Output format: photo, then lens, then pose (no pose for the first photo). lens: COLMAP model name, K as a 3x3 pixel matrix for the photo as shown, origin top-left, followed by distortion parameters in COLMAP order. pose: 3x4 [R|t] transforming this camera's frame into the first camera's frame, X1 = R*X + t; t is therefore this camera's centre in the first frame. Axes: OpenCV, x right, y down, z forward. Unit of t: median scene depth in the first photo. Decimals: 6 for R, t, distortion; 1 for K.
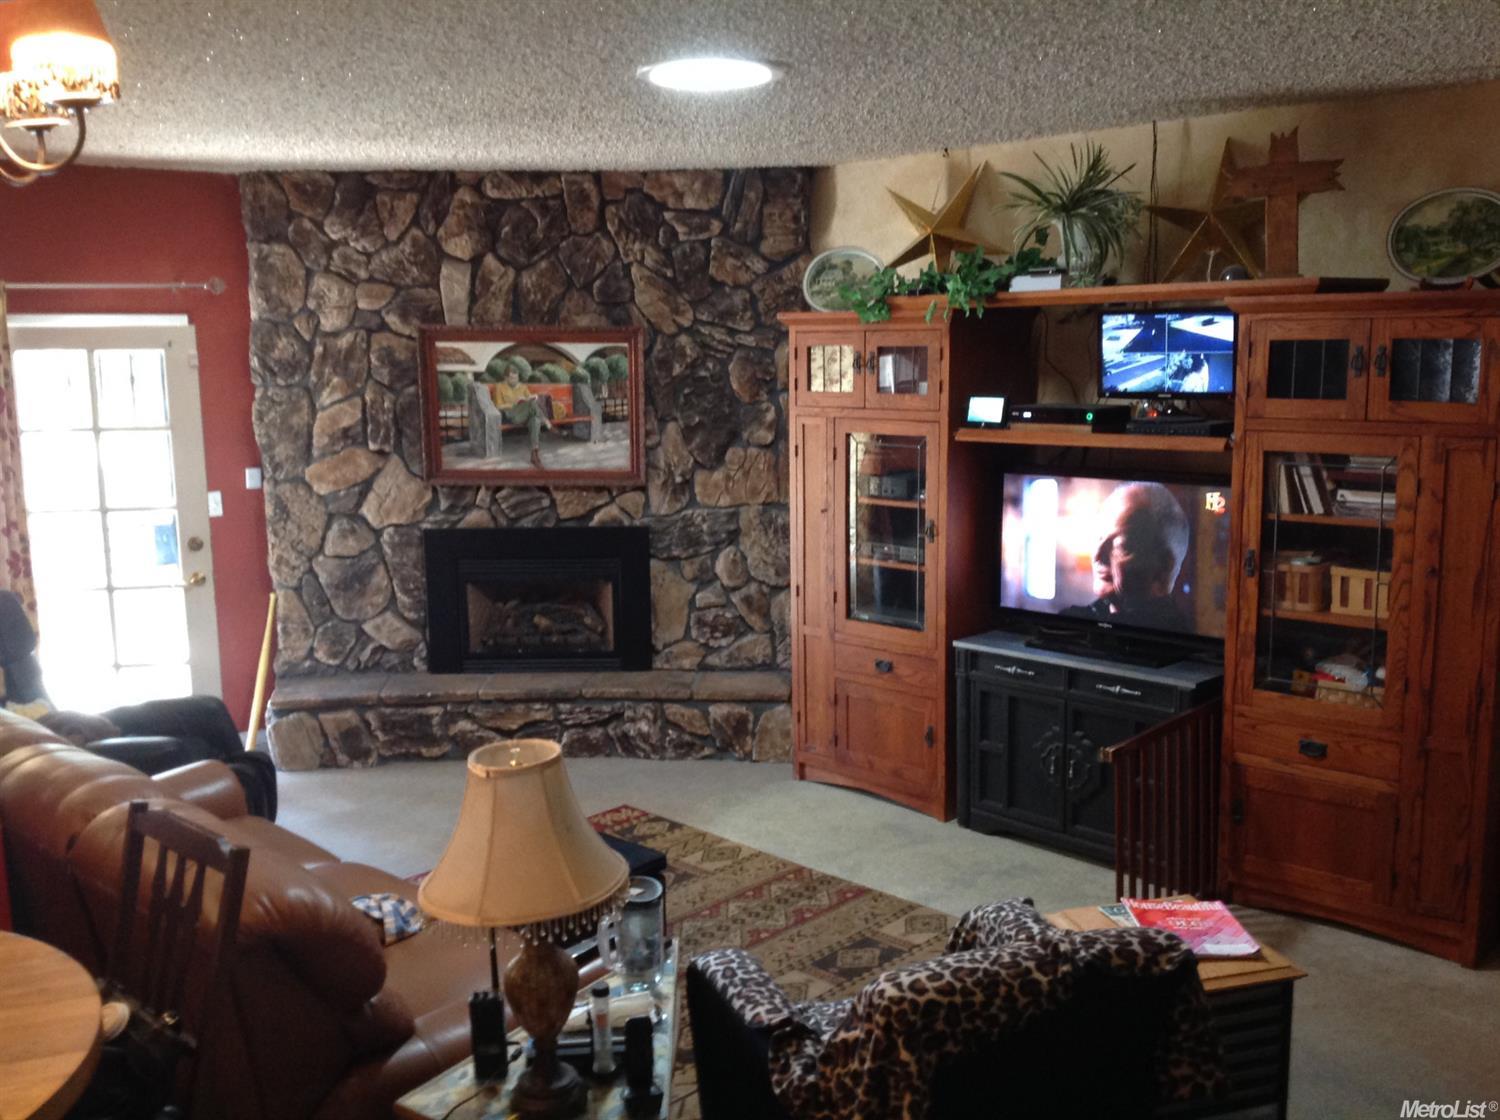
lens RADIAL K [[1401.9, 0, 742.0], [0, 1401.9, 559.8], [0, 0, 1]] dist [0.230163, -0.511000]
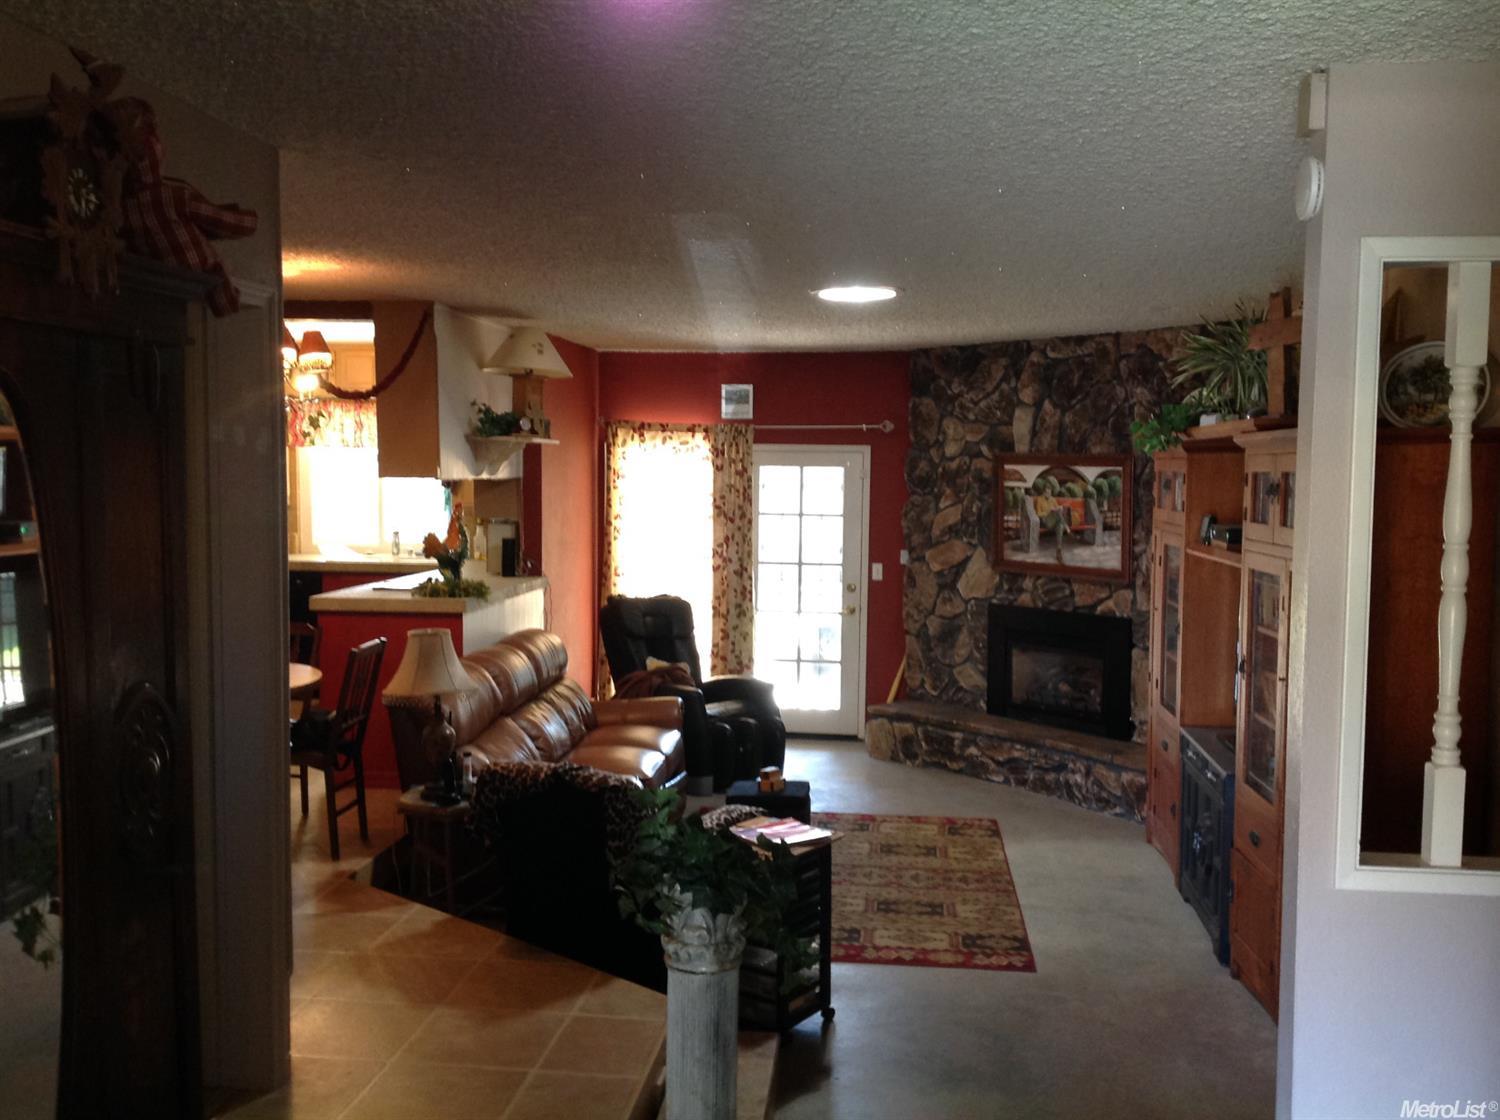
lens RADIAL K [[1401.9, 0, 742.0], [0, 1401.9, 559.8], [0, 0, 1]] dist [0.230163, -0.511000]
pose [[0.619736, 0.073983, -0.781315, 0.680960], [-0.144016, 0.989362, -0.020550, -0.001192], [0.771483, 0.125258, 0.623798, -0.015171]]
